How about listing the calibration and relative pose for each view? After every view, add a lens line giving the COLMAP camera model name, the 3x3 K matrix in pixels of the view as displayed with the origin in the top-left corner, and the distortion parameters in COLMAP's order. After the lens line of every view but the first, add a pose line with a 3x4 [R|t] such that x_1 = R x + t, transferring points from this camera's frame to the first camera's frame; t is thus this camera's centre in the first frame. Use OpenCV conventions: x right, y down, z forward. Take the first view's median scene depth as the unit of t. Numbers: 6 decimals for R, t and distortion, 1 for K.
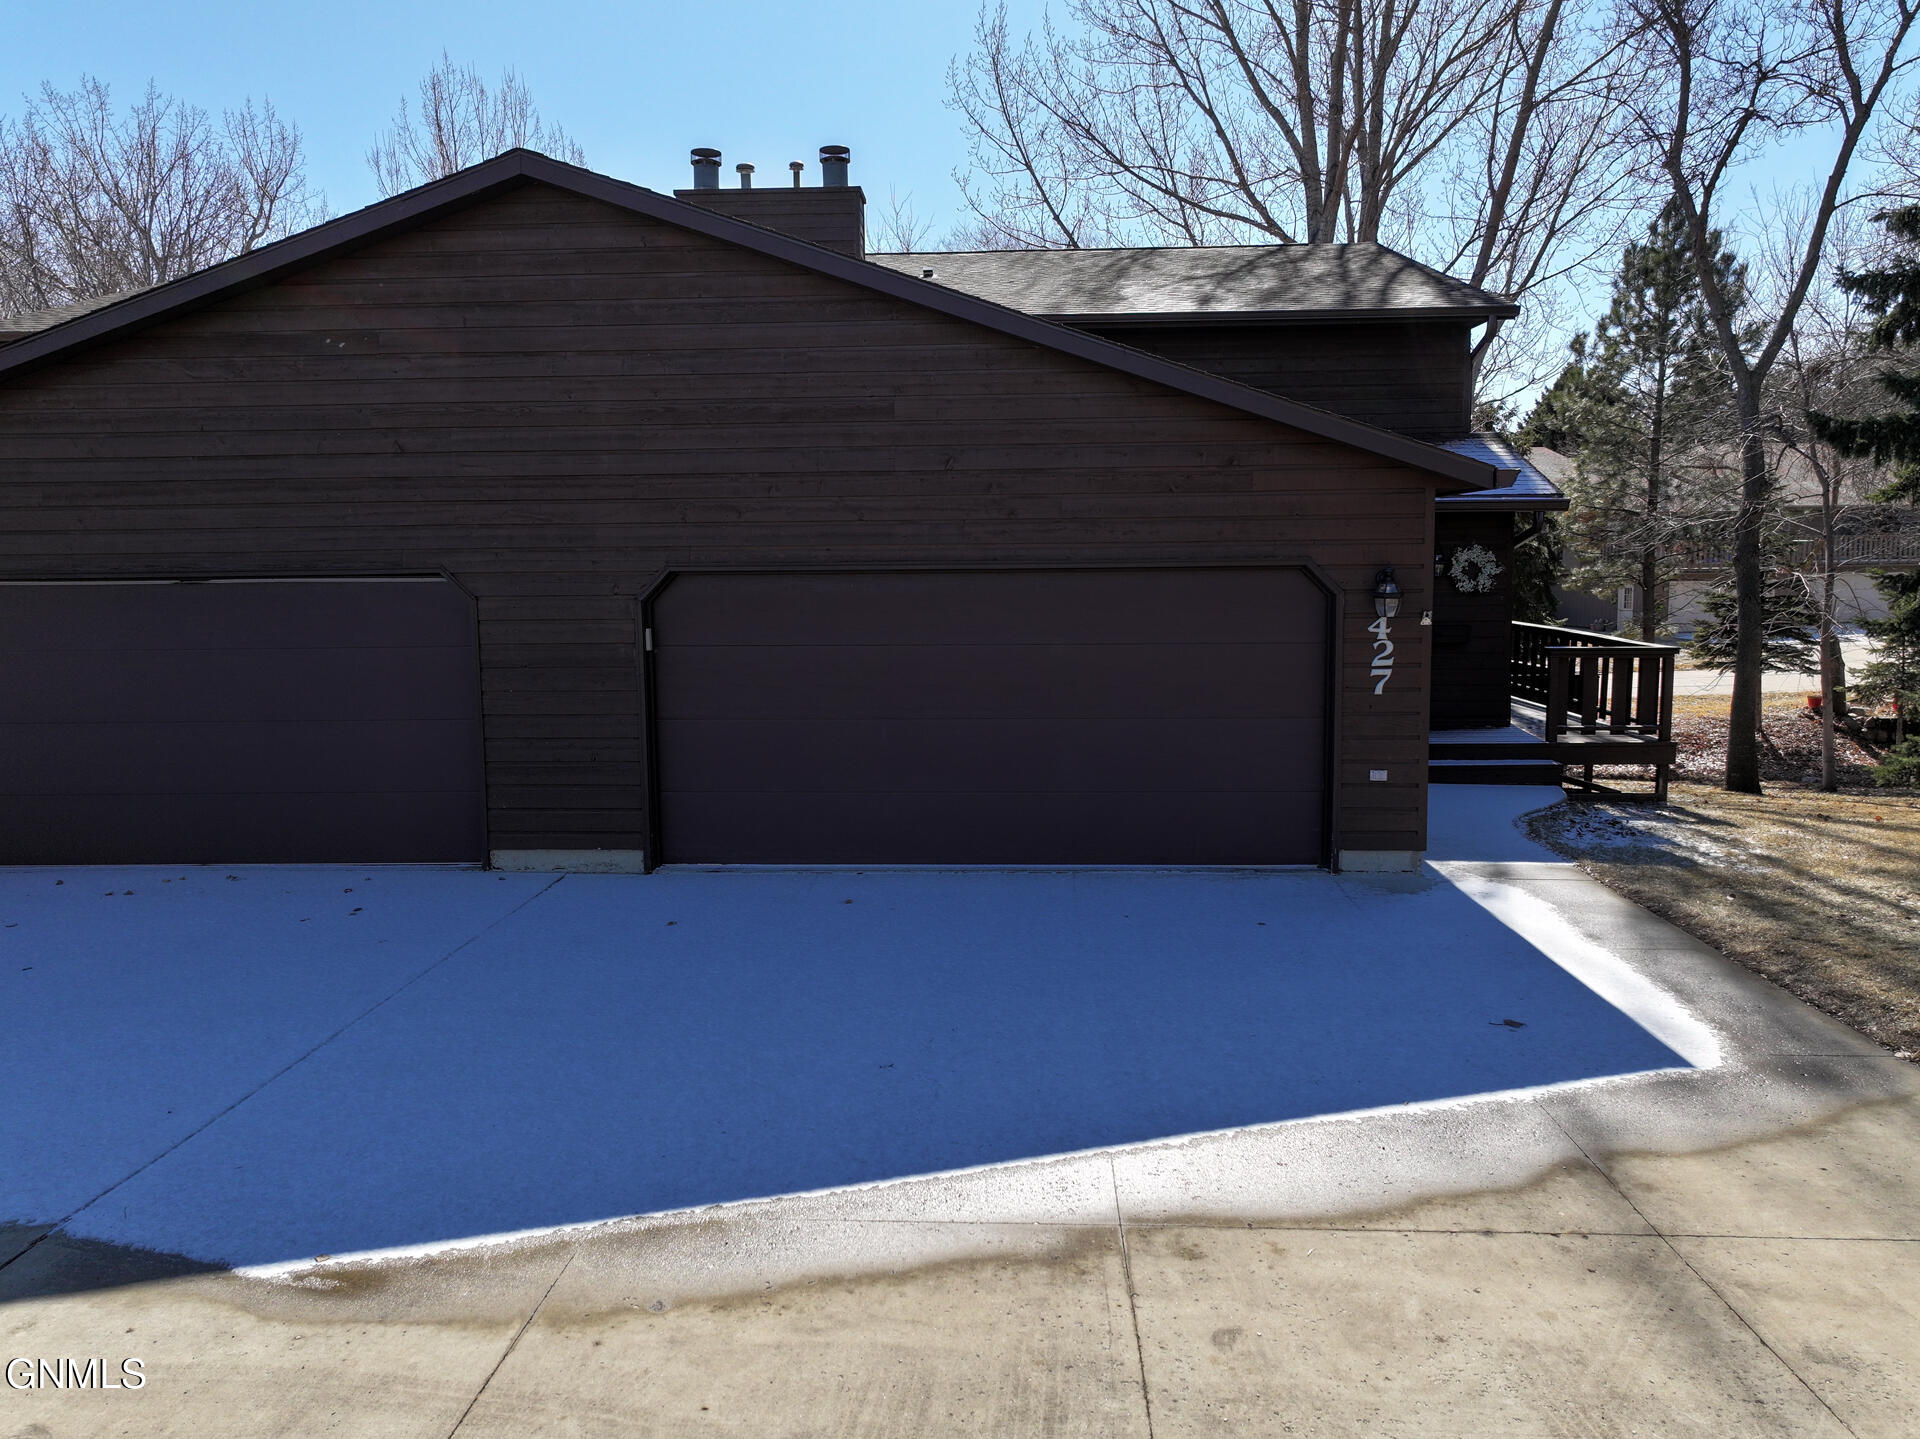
lens RADIAL K [[1348.6, 0, 958.6], [0, 1348.6, 714.9], [0, 0, 1]] dist [-0.001181, 0.017420]
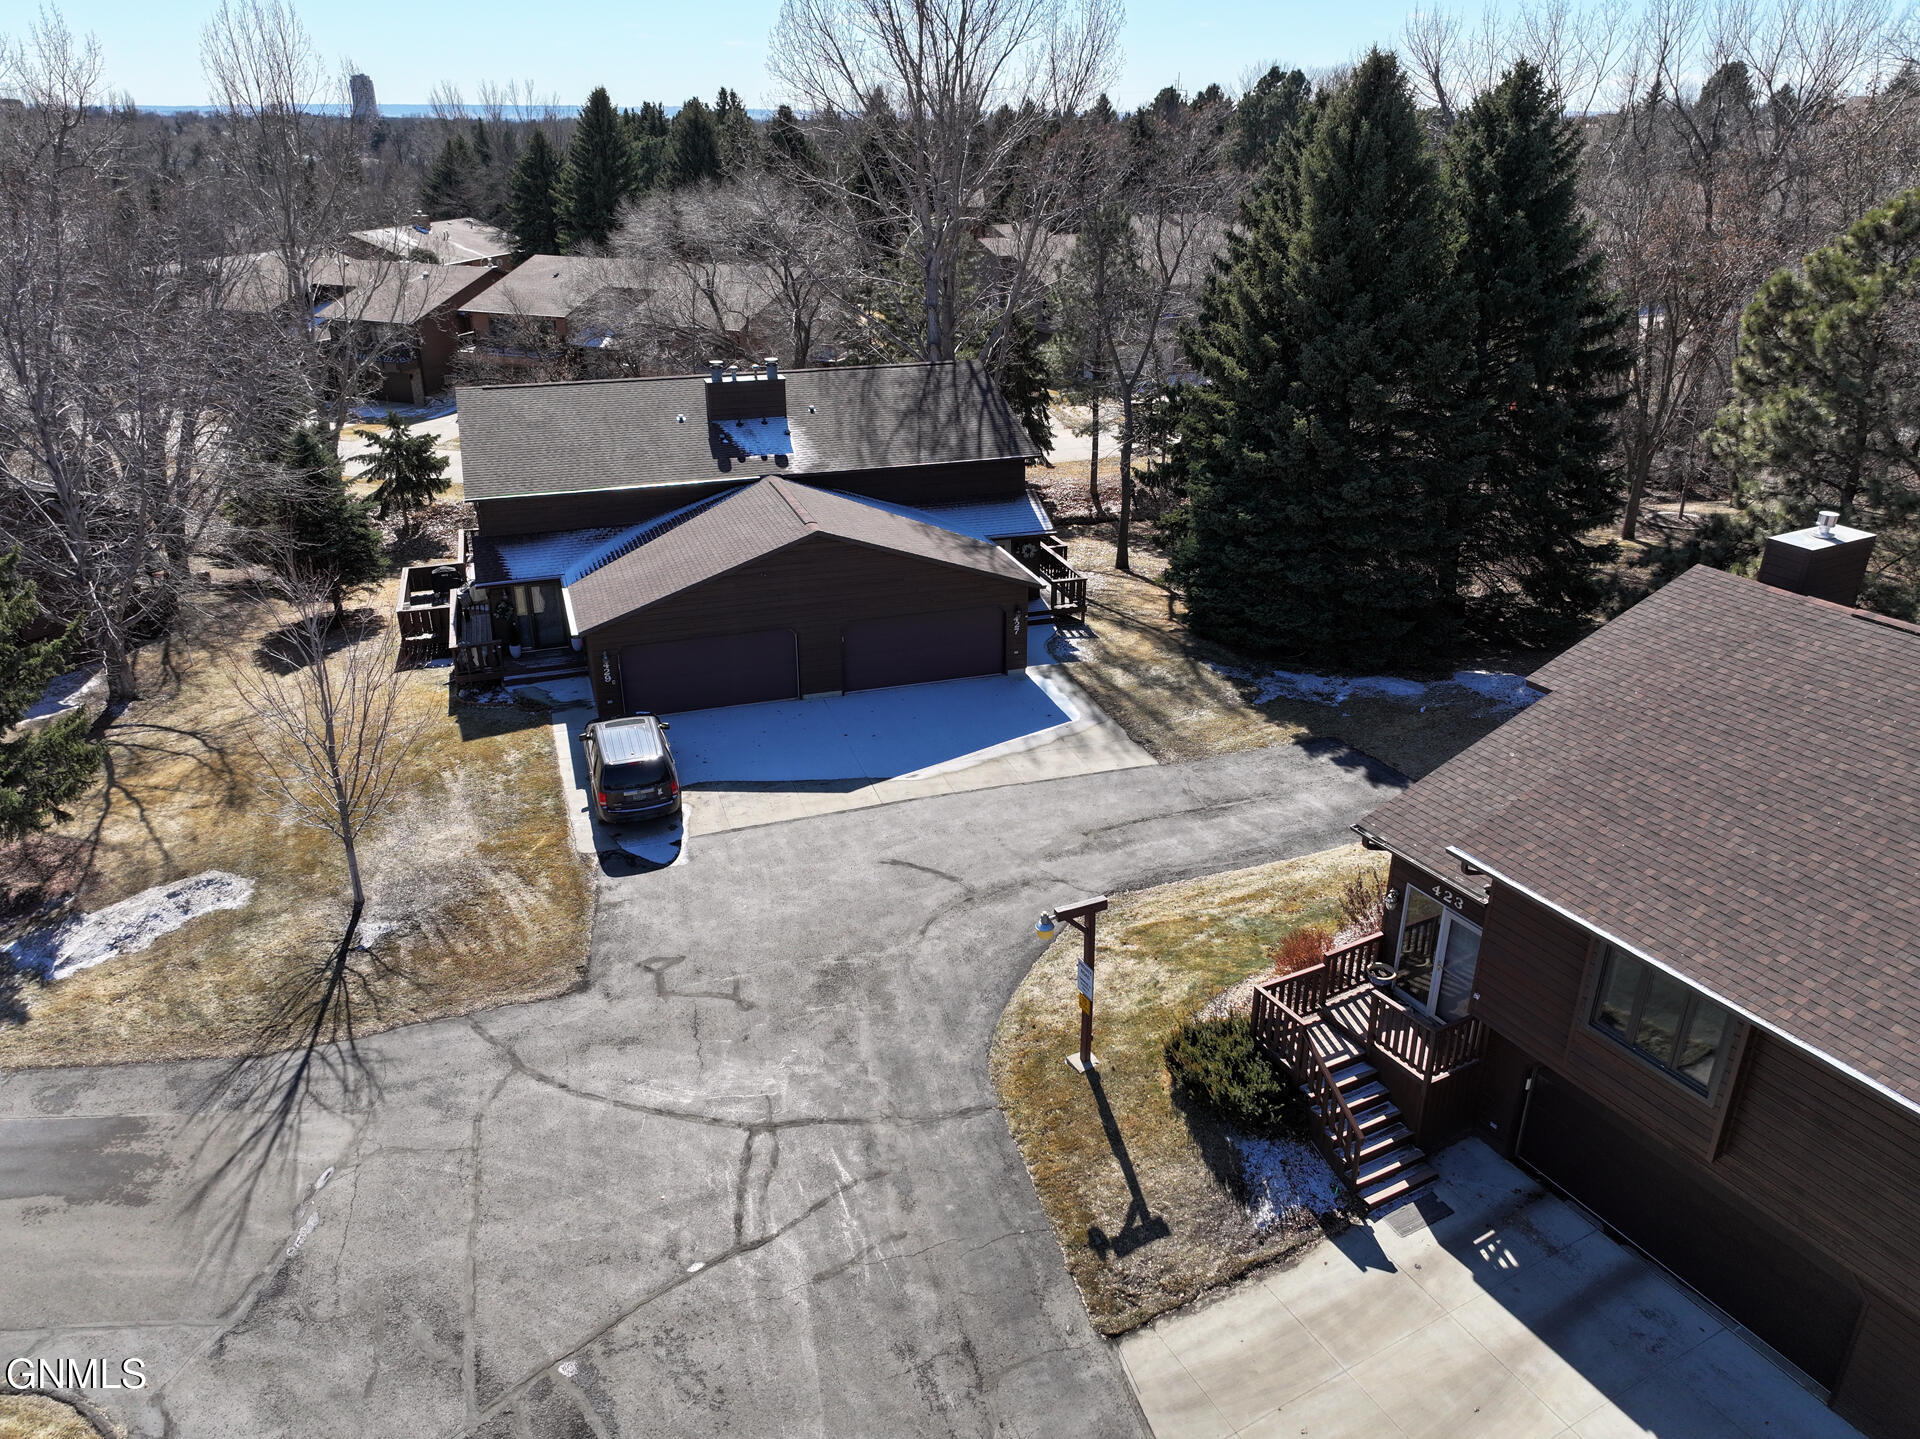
lens RADIAL K [[1378.2, 0, 964.0], [0, 1378.2, 713.4], [0, 0, 1]] dist [-0.043216, 0.086169]
pose [[0.934481, -0.130061, 0.331404, -1.242145], [0.026540, 0.953738, 0.299465, -1.027689], [-0.355021, -0.271049, 0.894702, -2.728433]]
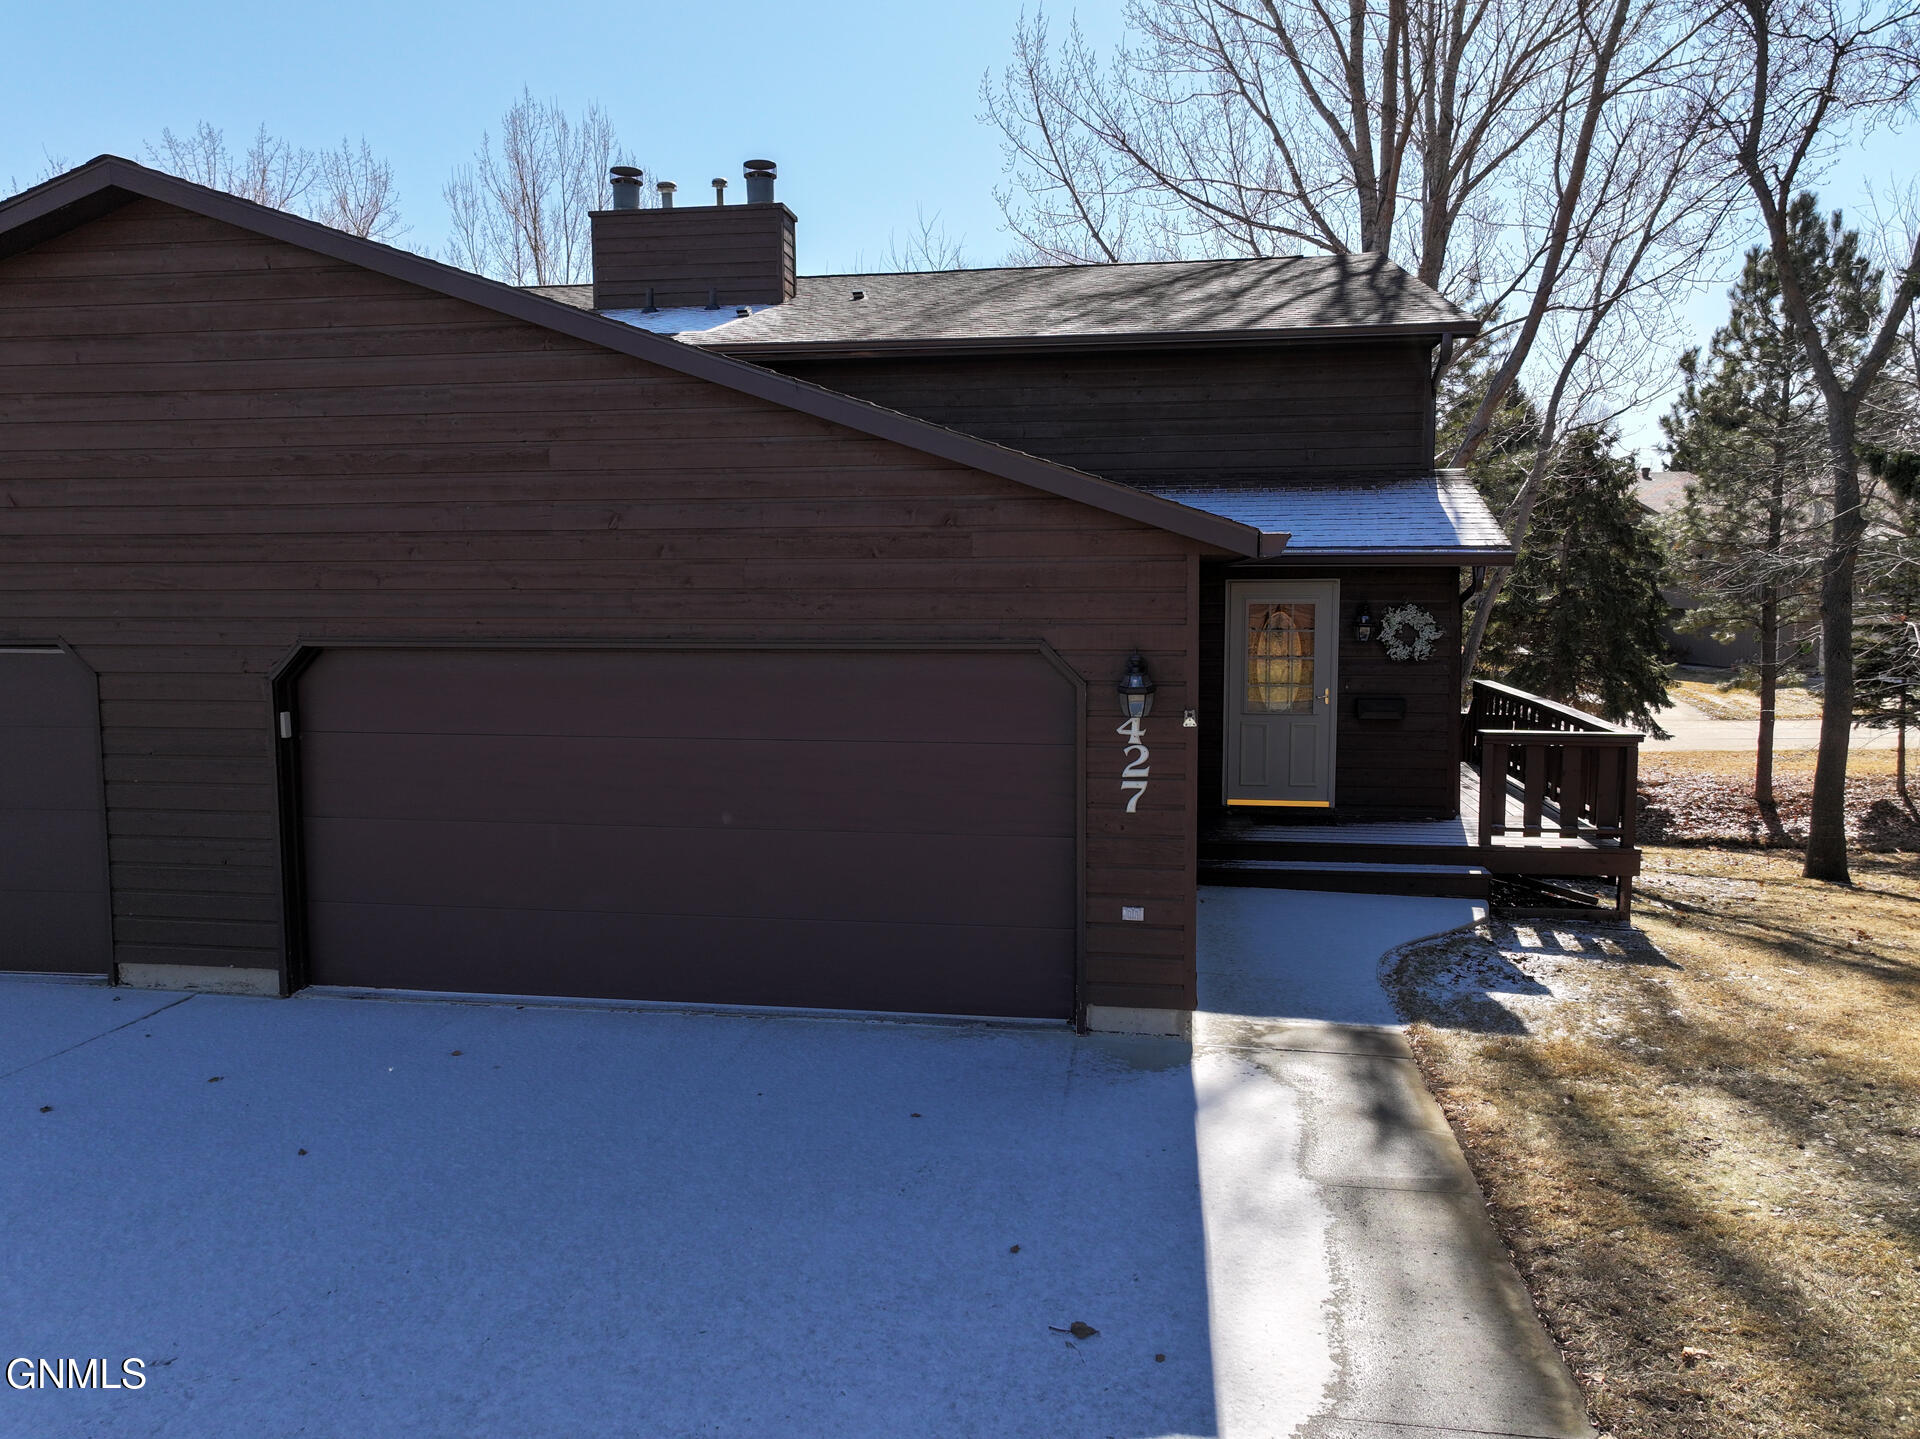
lens RADIAL K [[1348.6, 0, 958.6], [0, 1348.6, 714.9], [0, 0, 1]] dist [-0.001181, 0.017420]
pose [[0.994005, 0.017034, -0.107996, 0.287082], [-0.018783, 0.999708, -0.015194, -0.057083], [0.107706, 0.017131, 0.994035, 0.193405]]
